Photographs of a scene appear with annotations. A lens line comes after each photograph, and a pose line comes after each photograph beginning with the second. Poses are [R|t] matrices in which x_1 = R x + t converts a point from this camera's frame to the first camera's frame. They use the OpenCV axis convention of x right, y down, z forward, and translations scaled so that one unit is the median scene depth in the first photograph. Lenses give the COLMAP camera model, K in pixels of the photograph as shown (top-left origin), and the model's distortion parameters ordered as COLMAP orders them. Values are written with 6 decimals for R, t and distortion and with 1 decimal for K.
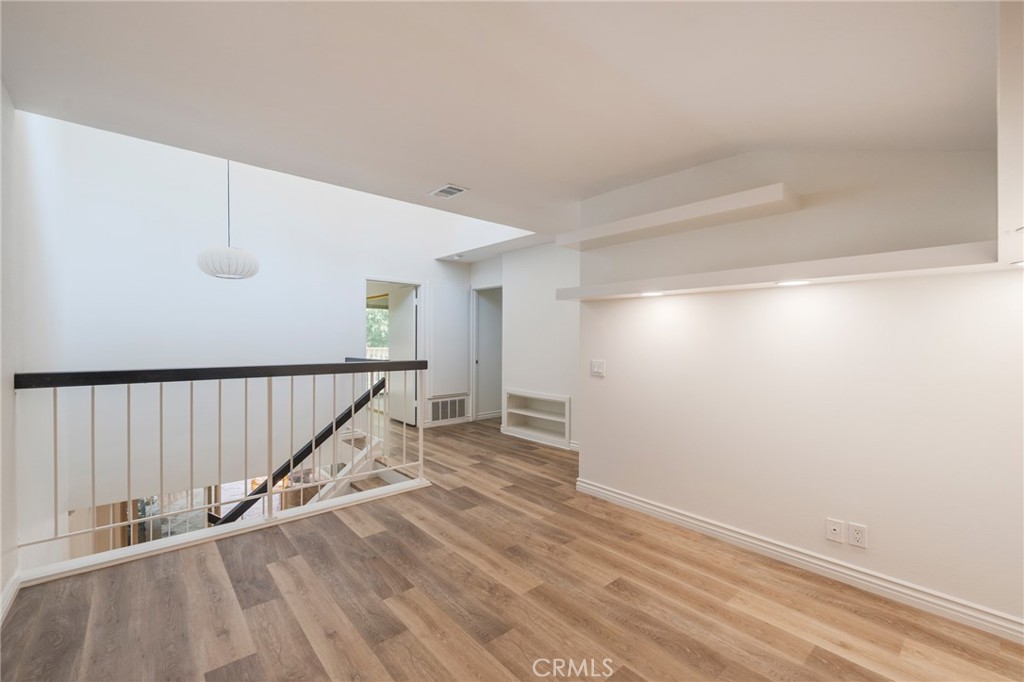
lens RADIAL K [[417.0, 0, 507.6], [0, 417.0, 331.8], [0, 0, 1]] dist [0.000142, 0.000005]
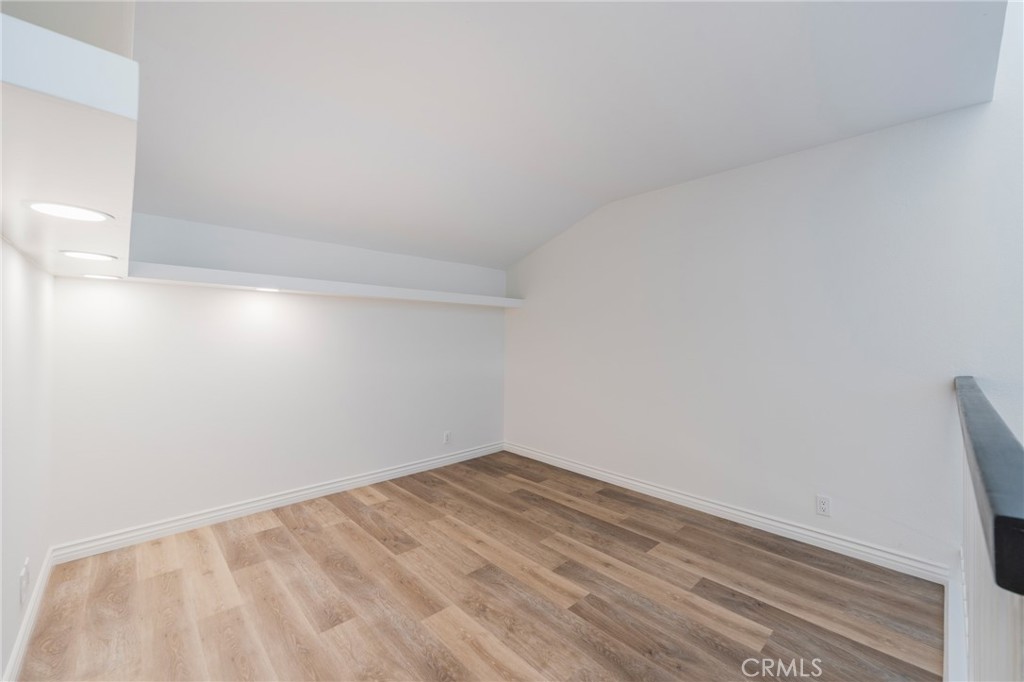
lens RADIAL K [[417.0, 0, 507.6], [0, 417.0, 331.8], [0, 0, 1]] dist [0.000142, 0.000005]
pose [[-0.999907, -0.013581, 0.001501, -0.089715], [-0.013624, 0.999346, -0.033496, 0.041466], [-0.001045, -0.033513, -0.999438, 2.038851]]
